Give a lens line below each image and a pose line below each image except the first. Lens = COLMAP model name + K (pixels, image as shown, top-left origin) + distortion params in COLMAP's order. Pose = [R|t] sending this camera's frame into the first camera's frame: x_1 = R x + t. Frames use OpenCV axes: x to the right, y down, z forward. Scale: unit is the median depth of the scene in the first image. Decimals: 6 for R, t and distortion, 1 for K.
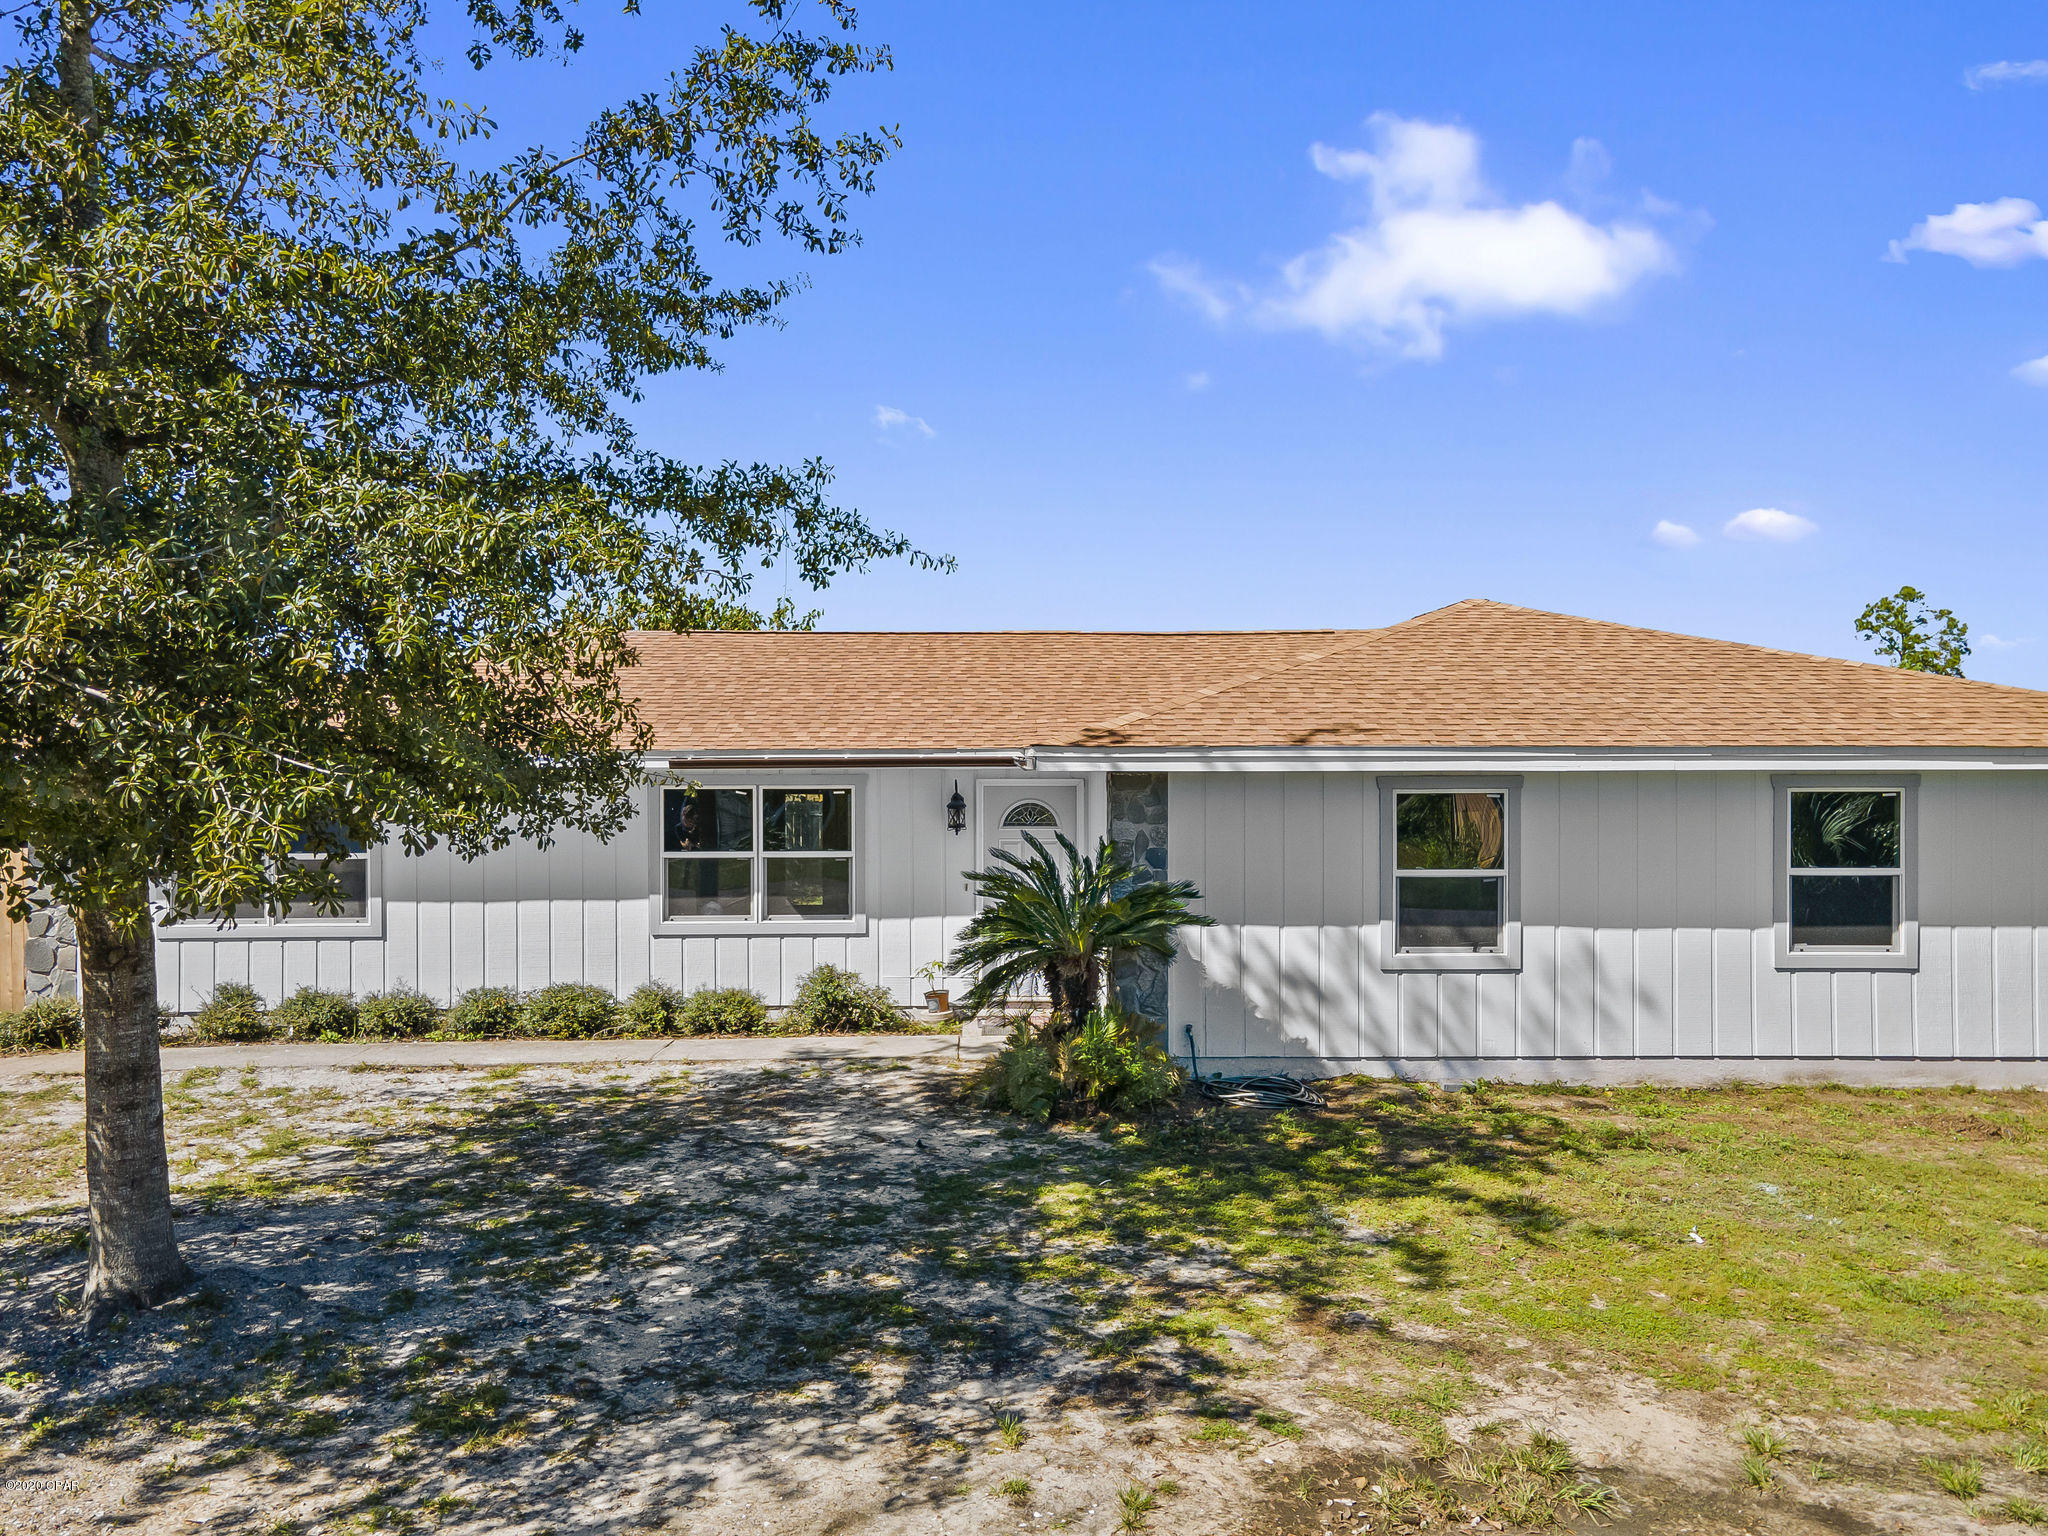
lens RADIAL K [[1428.2, 0, 994.3], [0, 1428.2, 773.2], [0, 0, 1]] dist [0.002439, 0.028726]
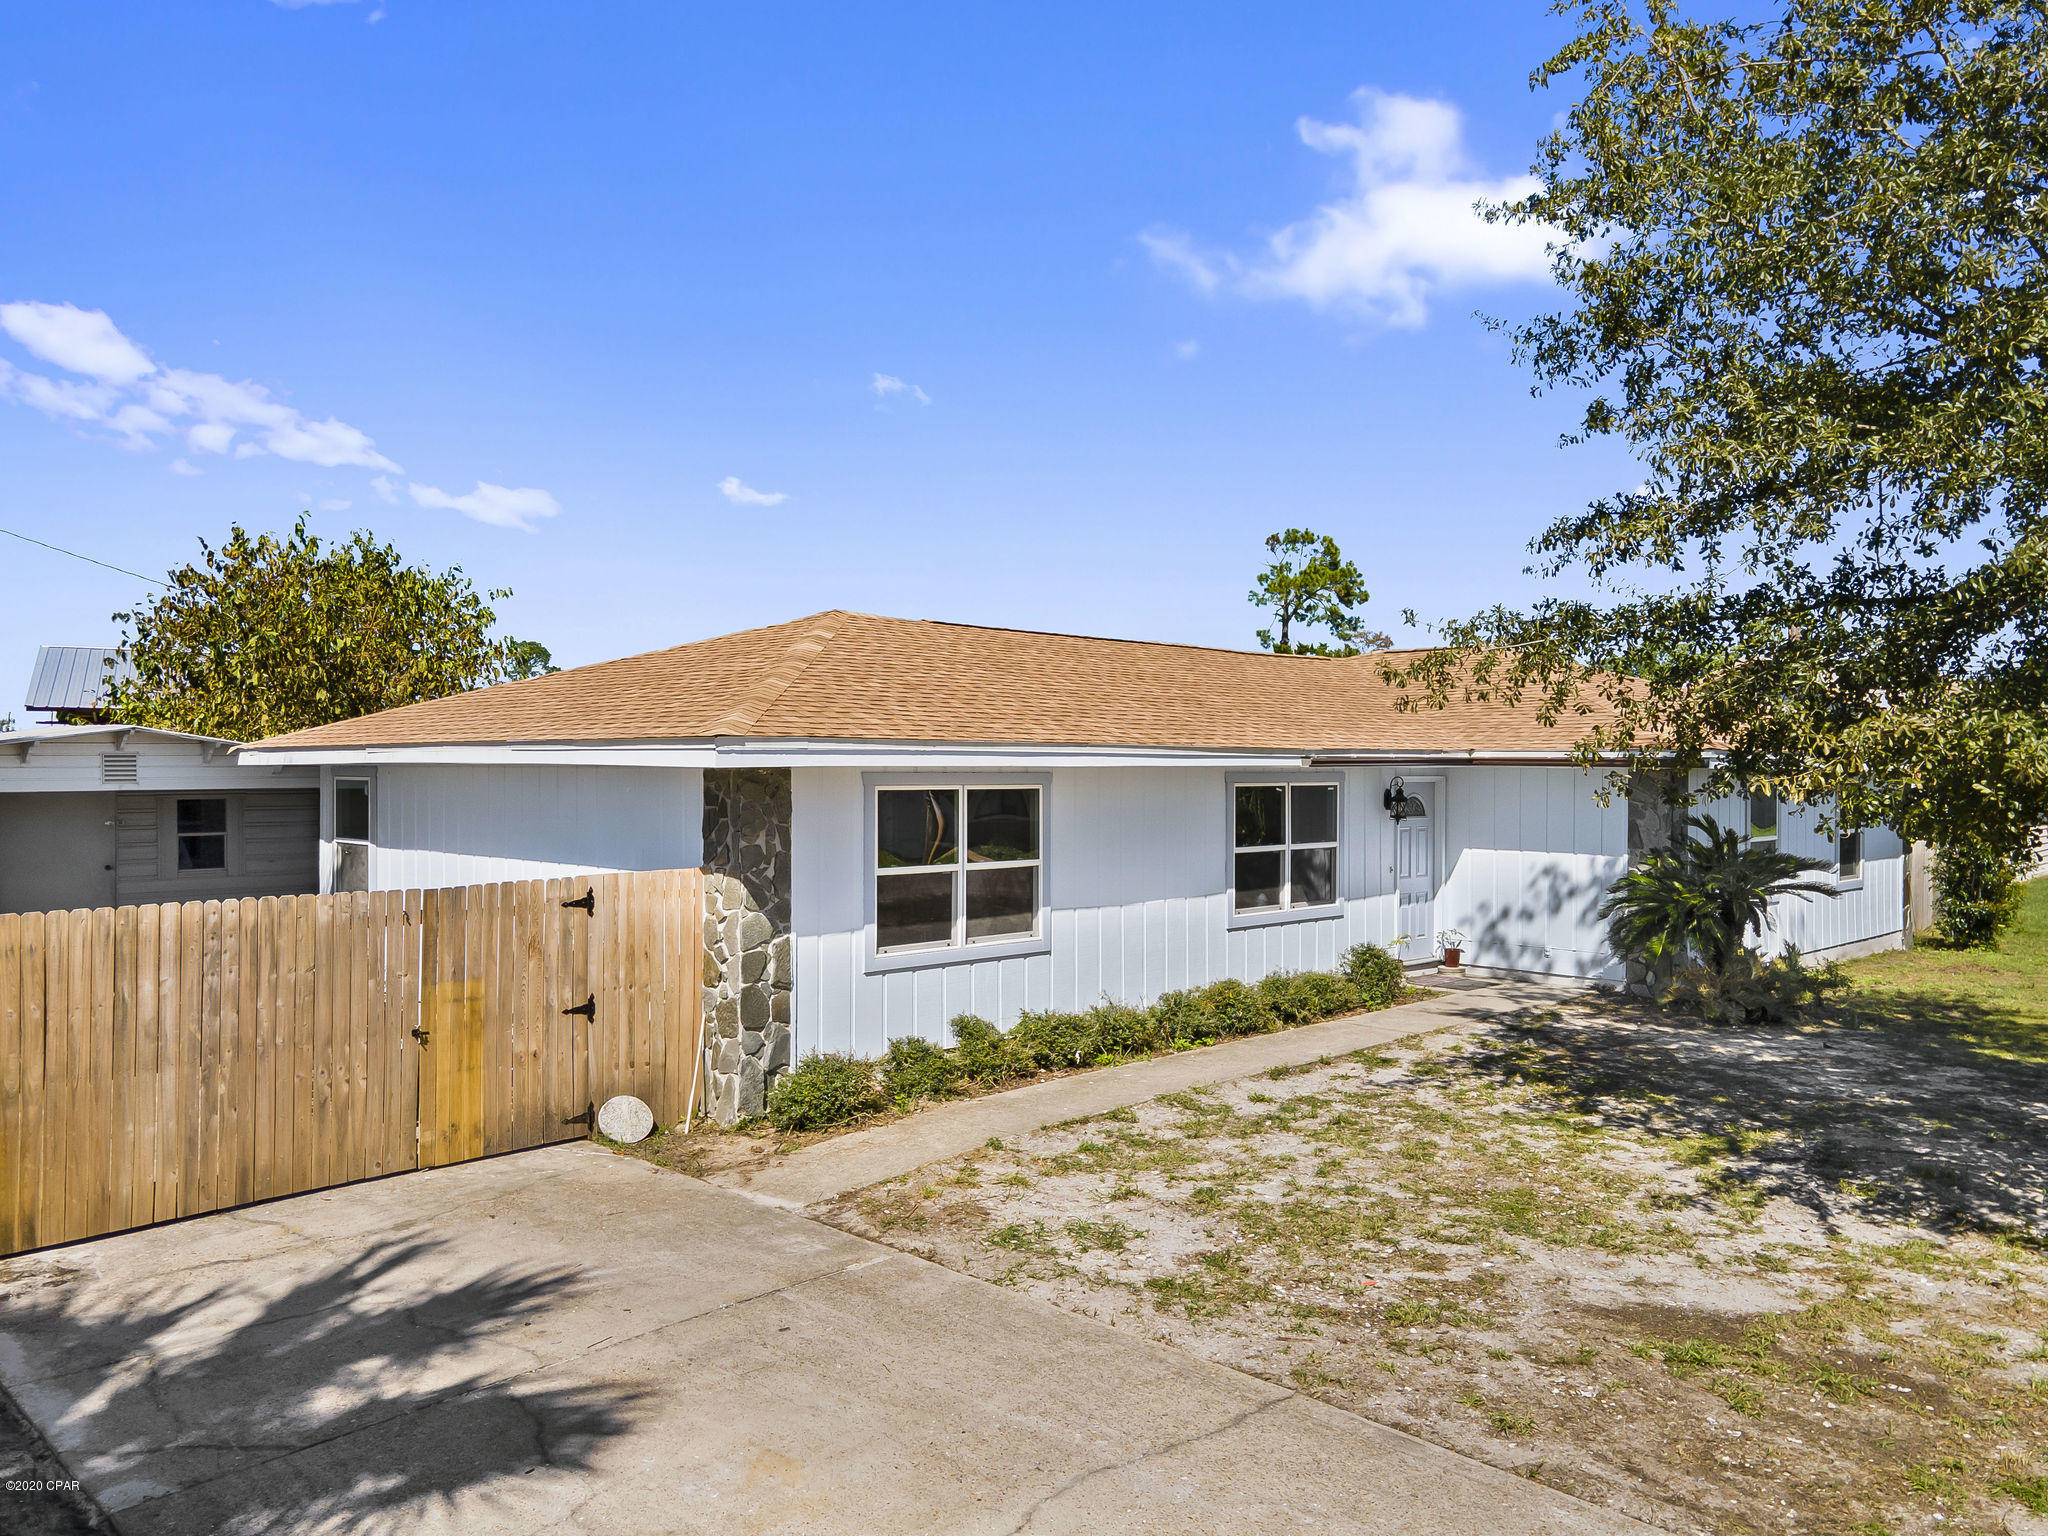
lens RADIAL K [[1440.8, 0, 1024.0], [0, 1440.8, 768.0], [0, 0, 1]] dist [0.003540, 0.021331]
pose [[0.722825, 0.007216, 0.690993, -1.047100], [-0.005572, 0.999974, -0.004614, 0.004383], [-0.691009, -0.000515, 0.722846, 0.360371]]
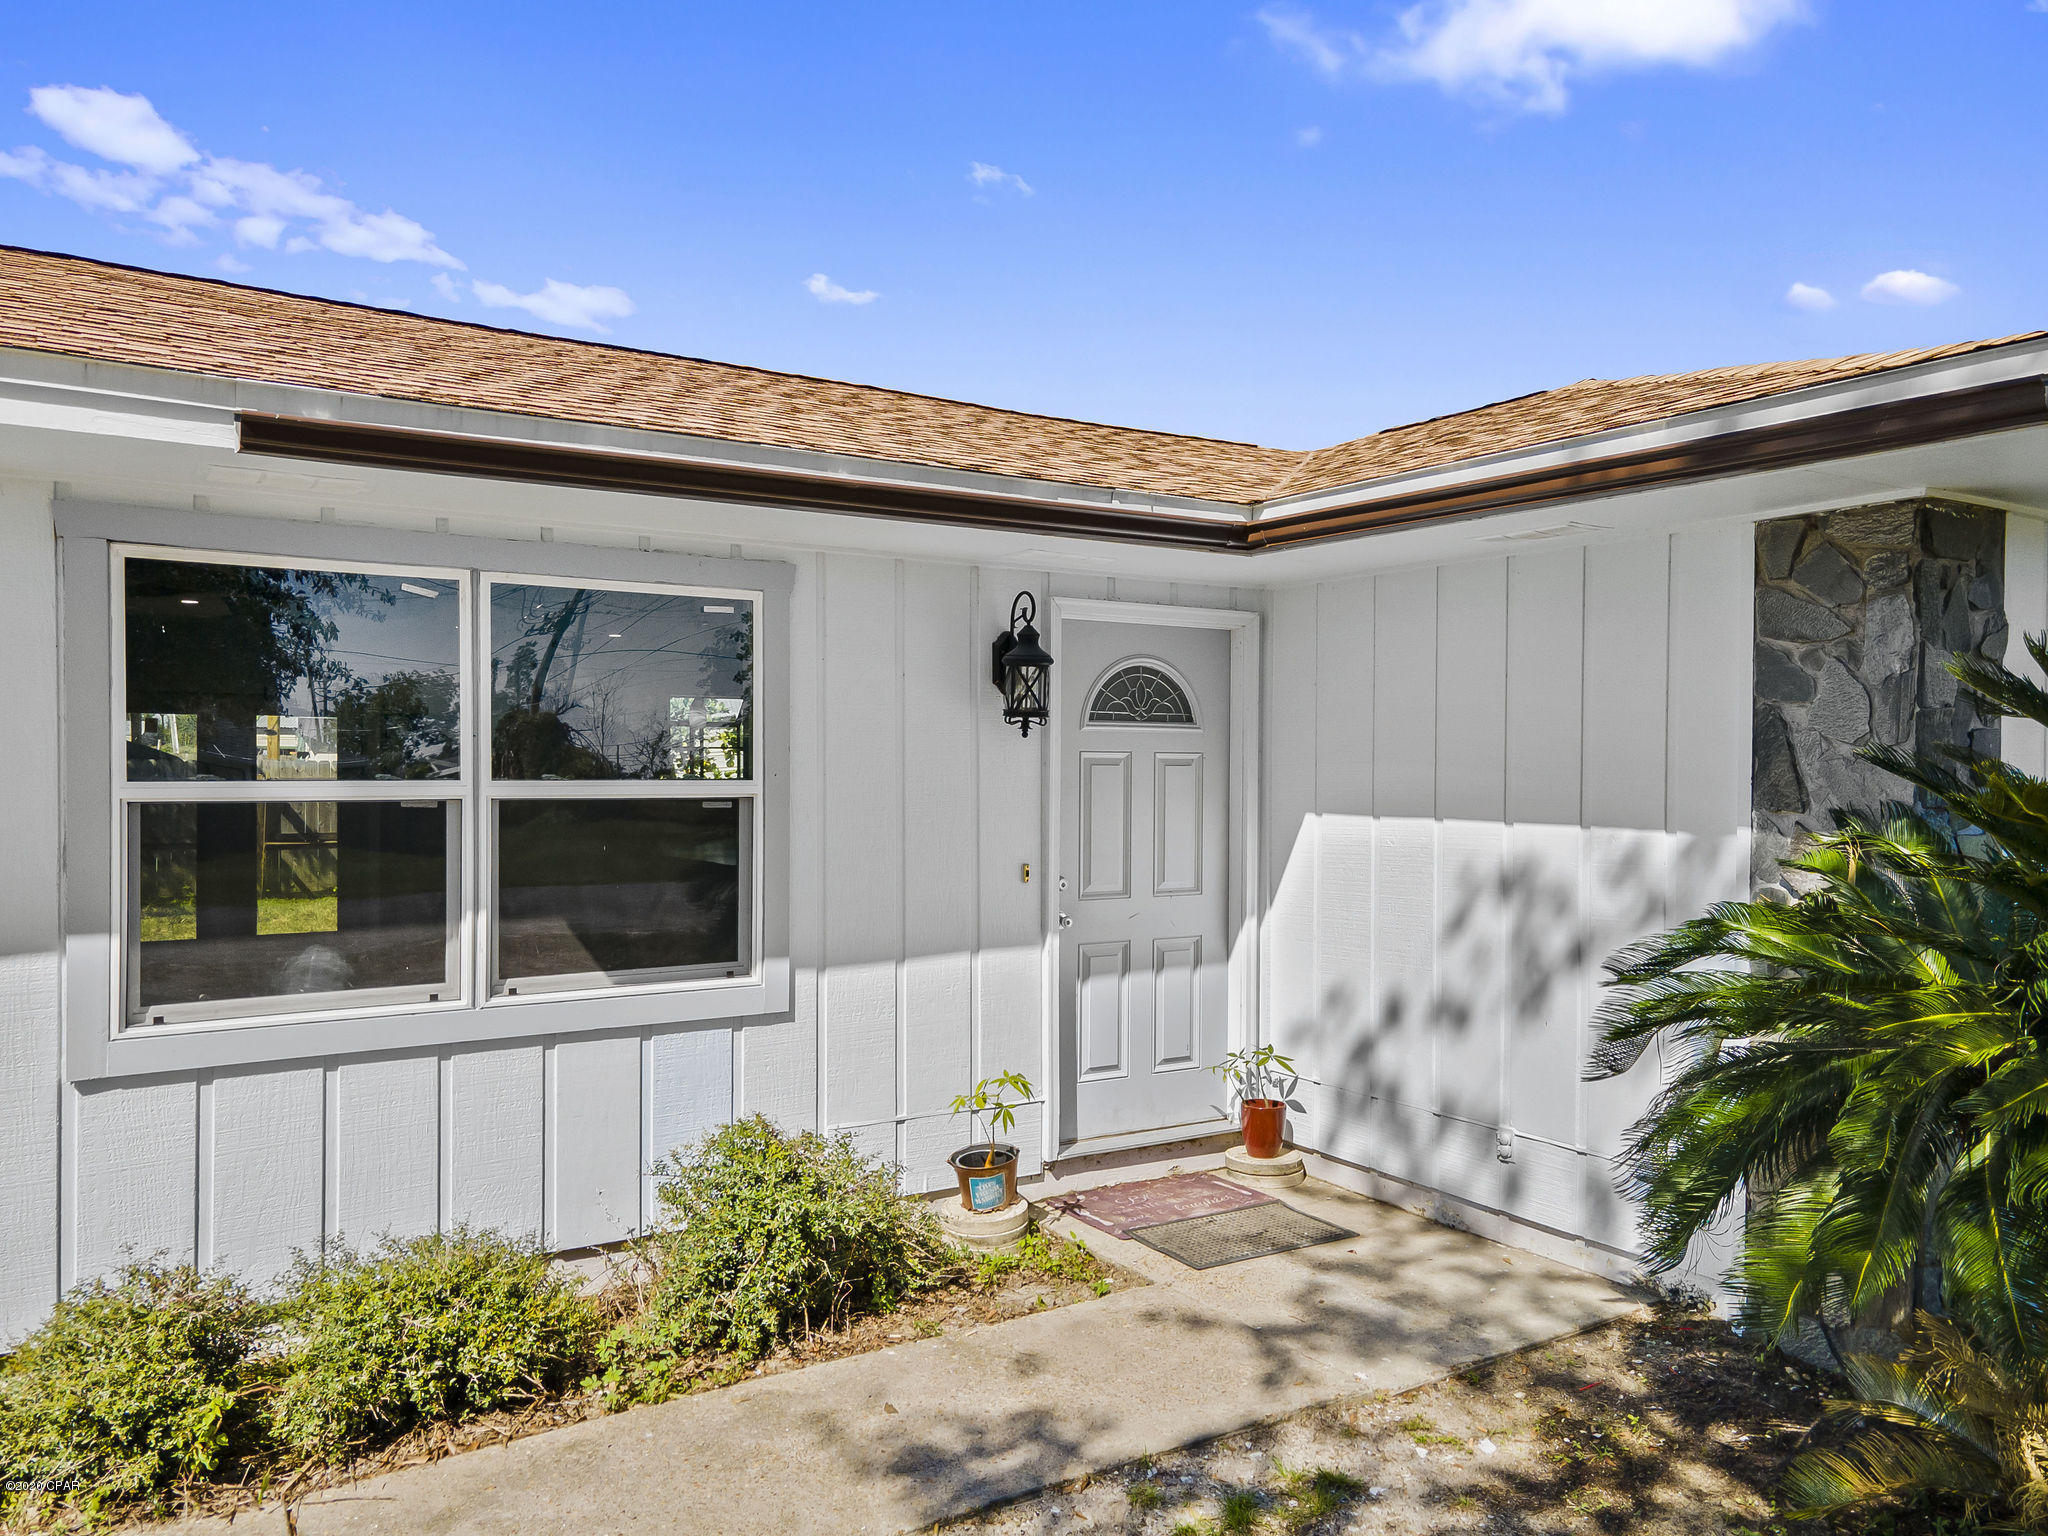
lens RADIAL K [[1489.9, 0, 1024.0], [0, 1489.9, 768.0], [0, 0, 1]] dist [0.002901, 0.005701]
pose [[0.846501, 0.004651, 0.532368, -0.237699], [-0.004300, 0.999989, -0.001899, 0.052292], [-0.532371, -0.000682, 0.846511, 0.656378]]
